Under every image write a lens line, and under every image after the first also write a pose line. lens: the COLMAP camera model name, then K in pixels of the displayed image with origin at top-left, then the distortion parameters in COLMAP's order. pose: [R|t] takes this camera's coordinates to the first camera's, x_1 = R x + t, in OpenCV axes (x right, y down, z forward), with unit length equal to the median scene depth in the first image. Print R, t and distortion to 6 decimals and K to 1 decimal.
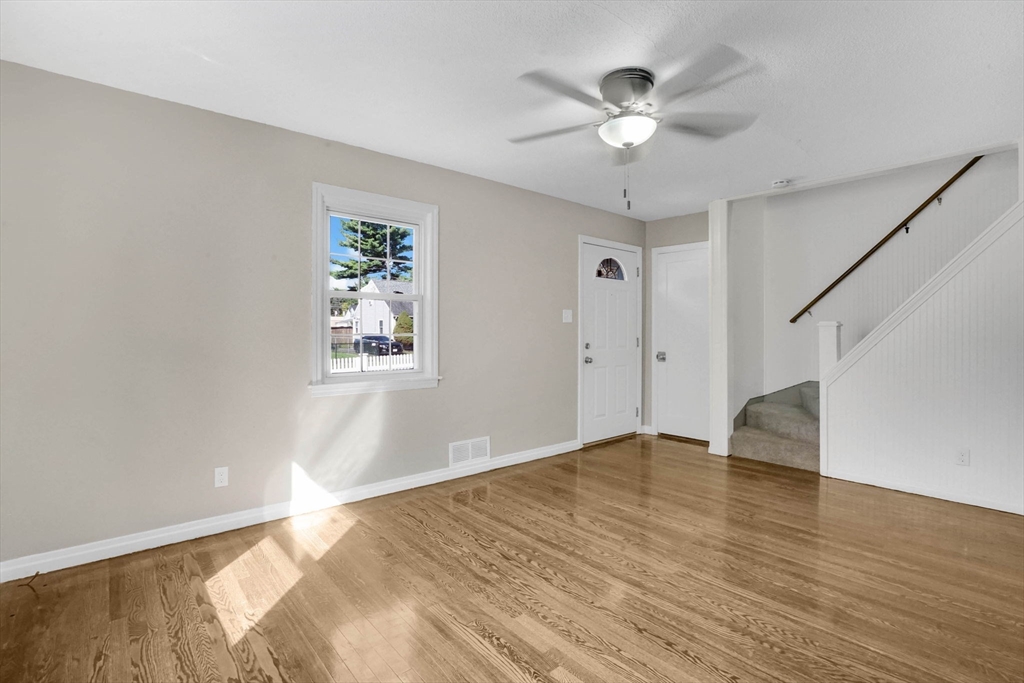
lens RADIAL K [[479.7, 0, 508.7], [0, 479.7, 334.5], [0, 0, 1]] dist [-0.051821, 0.011836]
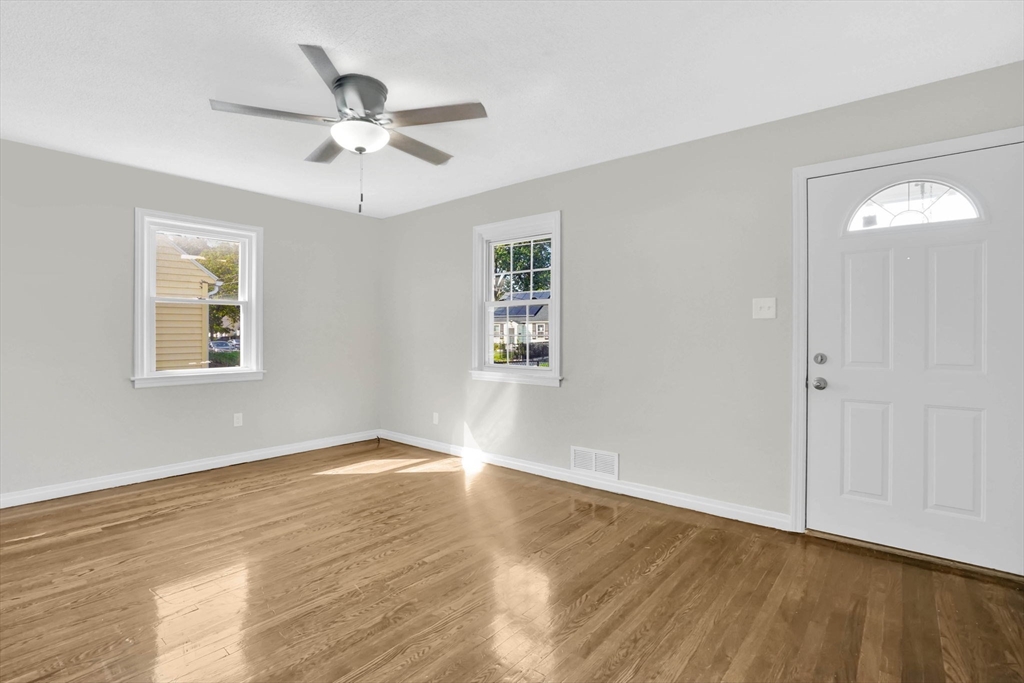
lens RADIAL K [[479.7, 0, 531.0], [0, 479.7, 337.4], [0, 0, 1]] dist [-0.051821, 0.011836]
pose [[0.194025, 0.007593, -0.980967, 1.120853], [-0.009273, 0.999940, 0.005906, -0.001270], [0.980953, 0.007950, 0.194083, 0.984666]]
